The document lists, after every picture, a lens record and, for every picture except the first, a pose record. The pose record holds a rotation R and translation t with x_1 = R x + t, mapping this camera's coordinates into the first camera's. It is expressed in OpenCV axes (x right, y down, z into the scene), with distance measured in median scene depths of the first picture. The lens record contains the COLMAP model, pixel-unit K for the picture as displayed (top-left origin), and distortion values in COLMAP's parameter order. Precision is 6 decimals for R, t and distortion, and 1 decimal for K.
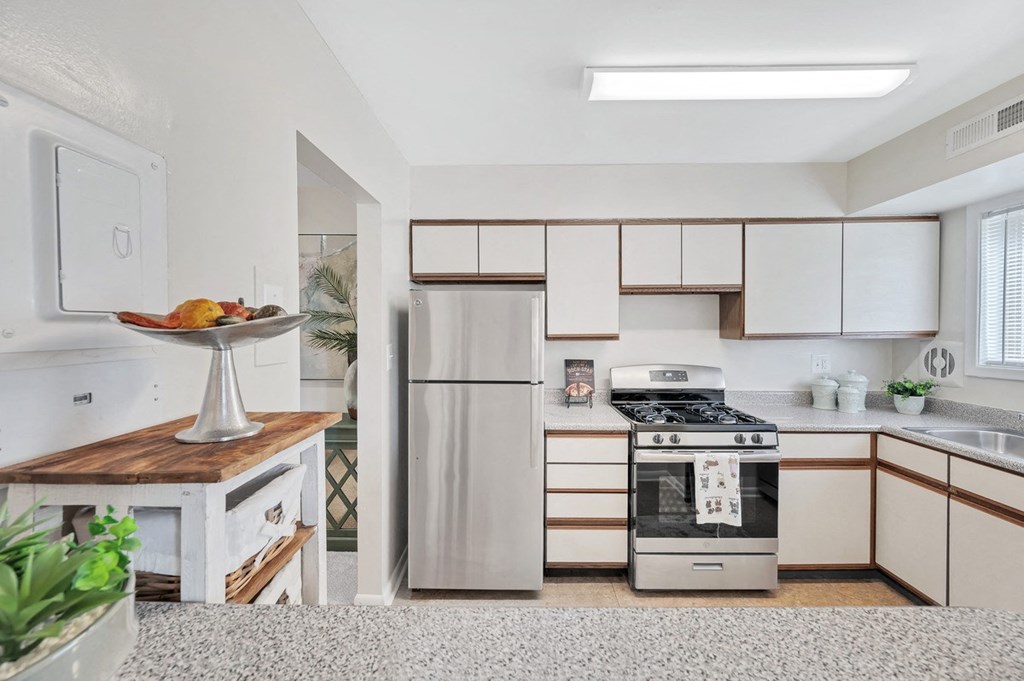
lens RADIAL K [[422.3, 0, 512.3], [0, 422.3, 336.0], [0, 0, 1]] dist [0.002875, 0.000426]
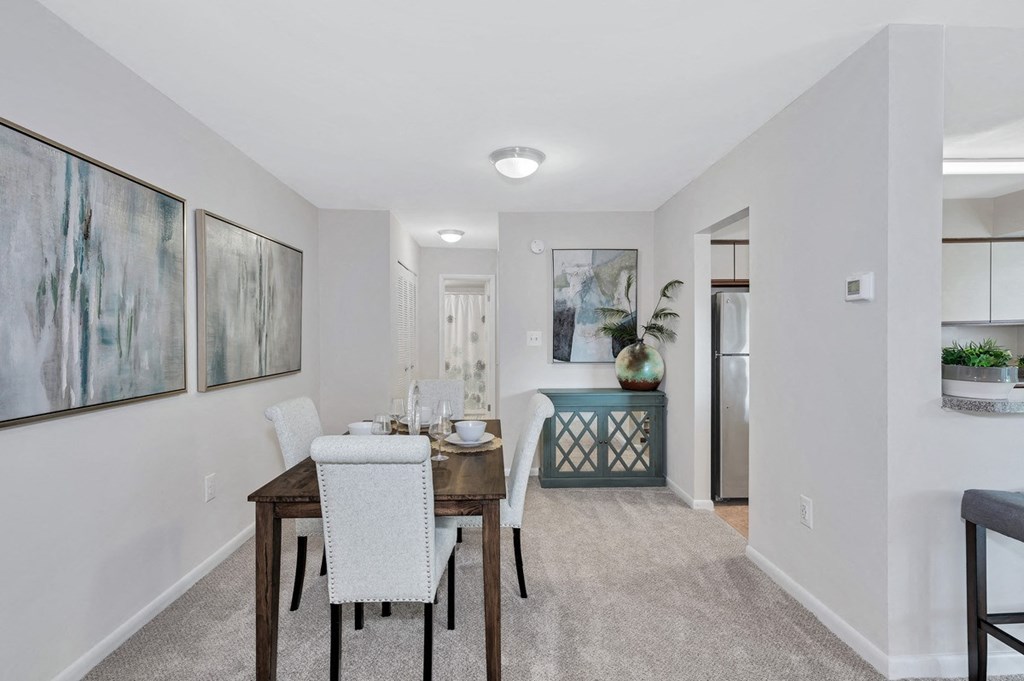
lens RADIAL K [[473.3, 0, 514.6], [0, 473.3, 341.5], [0, 0, 1]] dist [0.001237, -0.001237]
pose [[0.999275, -0.010901, 0.036488, -0.833353], [0.011062, 0.999930, -0.004214, 0.049577], [-0.036440, 0.004615, 0.999325, -0.491386]]
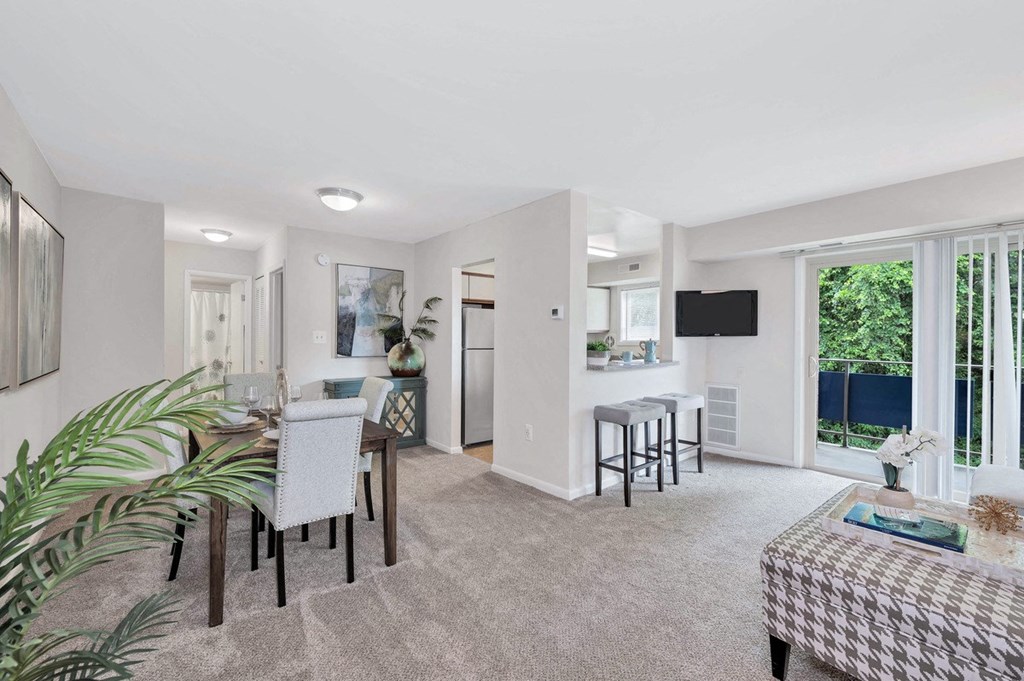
lens RADIAL K [[422.3, 0, 516.9], [0, 422.3, 338.2], [0, 0, 1]] dist [0.002875, 0.000426]
pose [[0.768962, -0.002100, 0.639291, -1.190594], [0.008504, 0.999940, -0.006944, 0.056291], [-0.639238, 0.010776, 0.768934, -0.698798]]
